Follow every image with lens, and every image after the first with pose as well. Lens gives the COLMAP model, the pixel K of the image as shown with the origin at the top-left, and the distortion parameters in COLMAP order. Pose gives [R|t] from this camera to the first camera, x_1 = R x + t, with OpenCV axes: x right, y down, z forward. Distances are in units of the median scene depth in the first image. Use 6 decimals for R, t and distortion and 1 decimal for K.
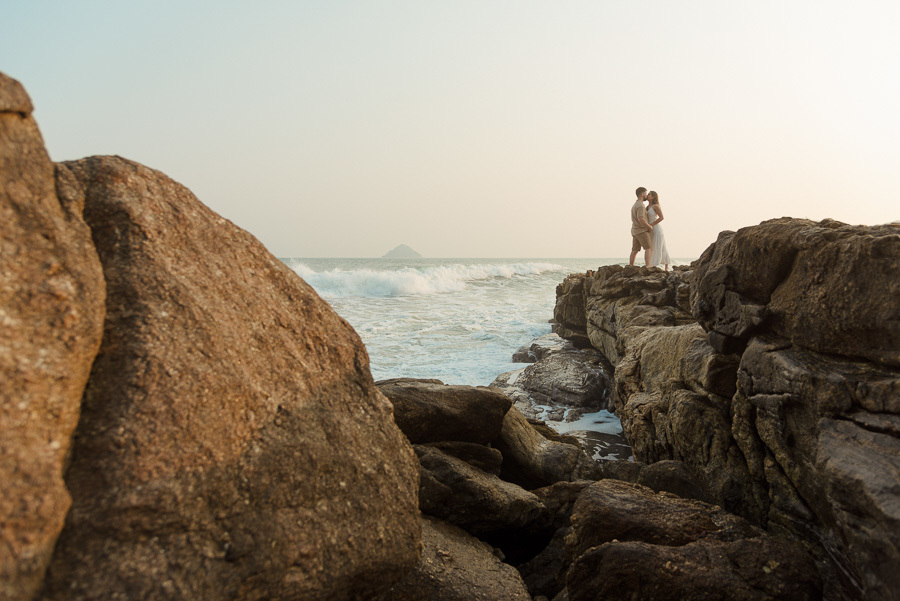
lens RADIAL K [[614.6, 0, 448.7], [0, 614.6, 294.0], [0, 0, 1]] dist [0.012150, -0.011853]
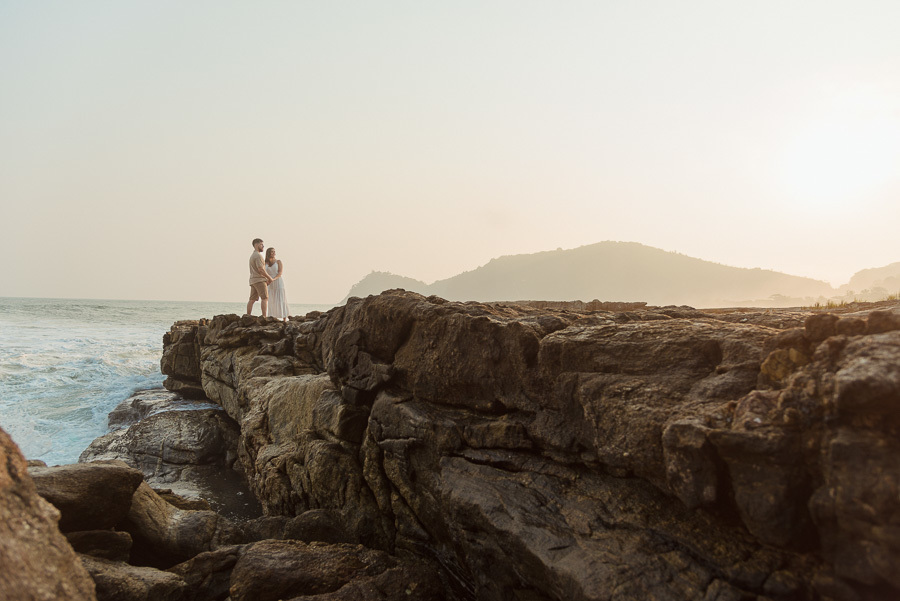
lens RADIAL K [[614.6, 0, 444.7], [0, 614.6, 273.2], [0, 0, 1]] dist [0.012150, -0.011853]
pose [[0.805227, 0.040549, 0.591579, -0.138910], [0.015351, 0.995899, -0.089157, -0.055990], [-0.592768, 0.080873, 0.801302, -0.052546]]
